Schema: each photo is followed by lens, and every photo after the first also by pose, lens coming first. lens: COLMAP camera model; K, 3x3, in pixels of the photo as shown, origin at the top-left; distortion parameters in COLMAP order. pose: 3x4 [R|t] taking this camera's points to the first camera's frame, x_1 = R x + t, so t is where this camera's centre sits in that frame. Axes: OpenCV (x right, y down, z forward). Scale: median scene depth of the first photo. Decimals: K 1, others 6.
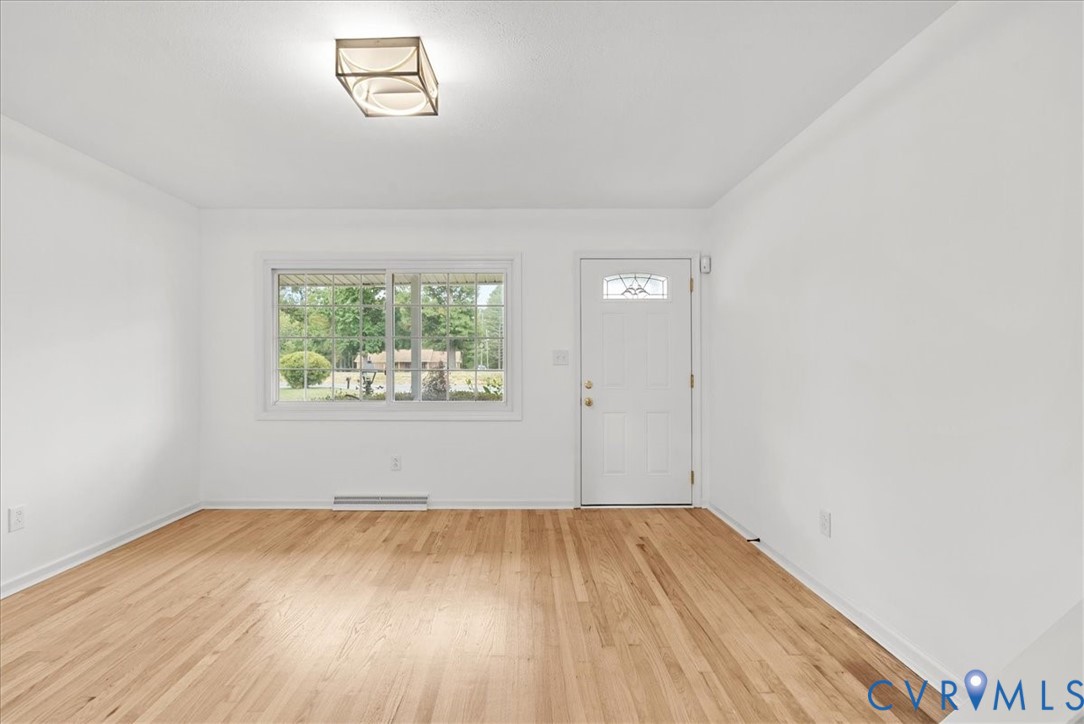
lens RADIAL K [[495.4, 0, 536.4], [0, 495.4, 357.4], [0, 0, 1]] dist [-0.004910, -0.000057]
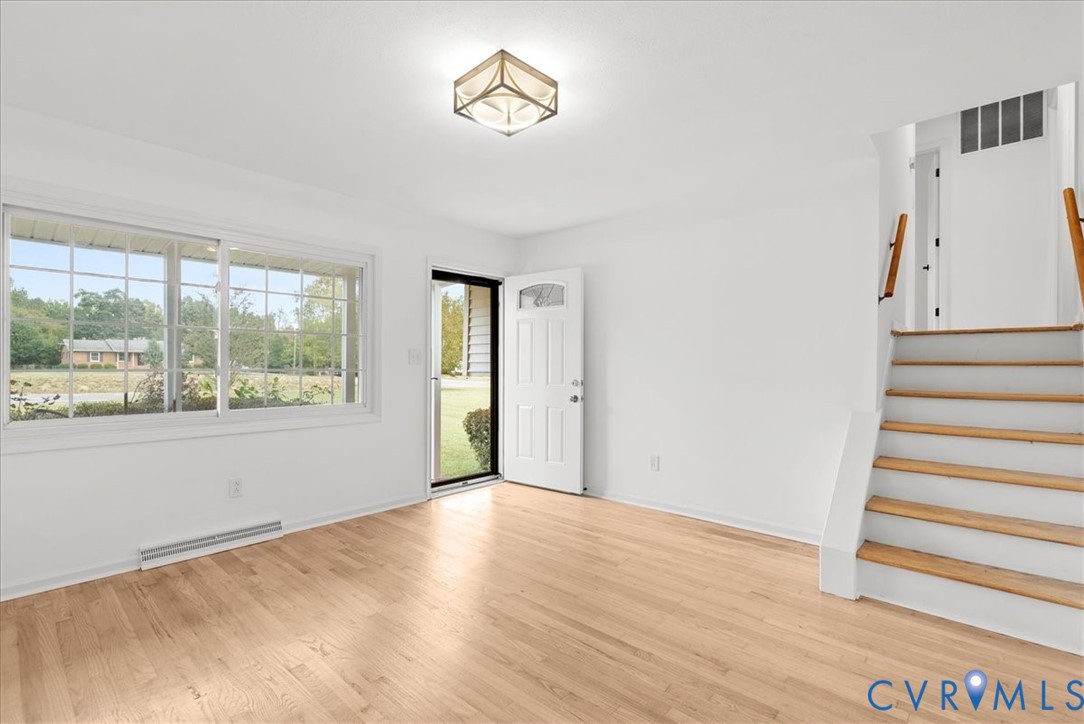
lens RADIAL K [[495.4, 0, 538.7], [0, 495.4, 366.5], [0, 0, 1]] dist [-0.004910, -0.000057]
pose [[0.680228, -0.004496, 0.732986, -0.603510], [-0.015167, 0.999681, 0.020207, -0.005036], [-0.732843, -0.024863, 0.679943, 0.126400]]
